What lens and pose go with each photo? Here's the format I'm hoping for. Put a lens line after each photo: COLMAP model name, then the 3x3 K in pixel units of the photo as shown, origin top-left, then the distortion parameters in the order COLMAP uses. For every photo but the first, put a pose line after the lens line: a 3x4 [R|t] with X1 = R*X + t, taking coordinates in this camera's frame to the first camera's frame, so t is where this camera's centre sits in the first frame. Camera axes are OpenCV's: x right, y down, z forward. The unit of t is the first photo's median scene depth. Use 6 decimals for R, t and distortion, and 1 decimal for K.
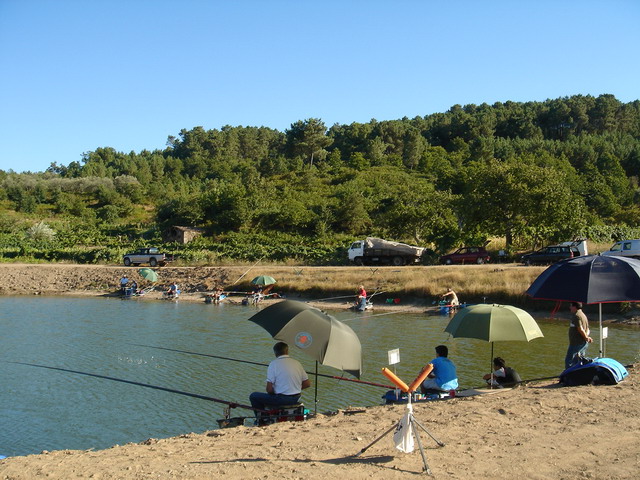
lens RADIAL K [[732.4, 0, 323.7], [0, 732.4, 241.0], [0, 0, 1]] dist [-0.110561, 0.000000]
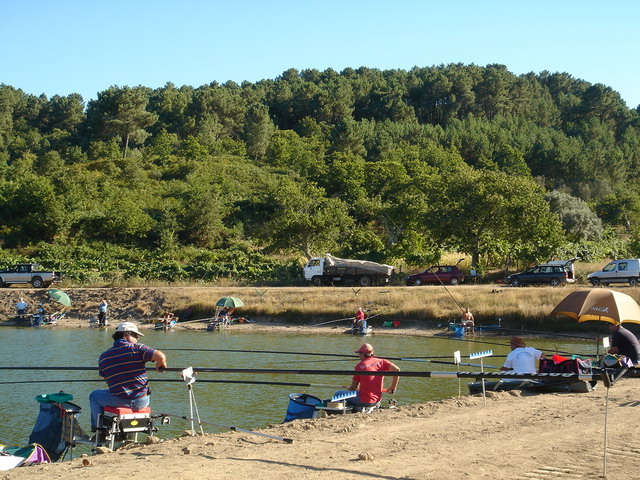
lens RADIAL K [[1065.1, 0, 318.1], [0, 1065.1, 241.2], [0, 0, 1]] dist [0.086308, 0.000000]
pose [[0.971190, 0.012561, 0.237976, -0.109512], [-0.009207, 0.999842, -0.015200, -0.000118], [-0.238130, 0.012571, 0.971152, -0.094913]]
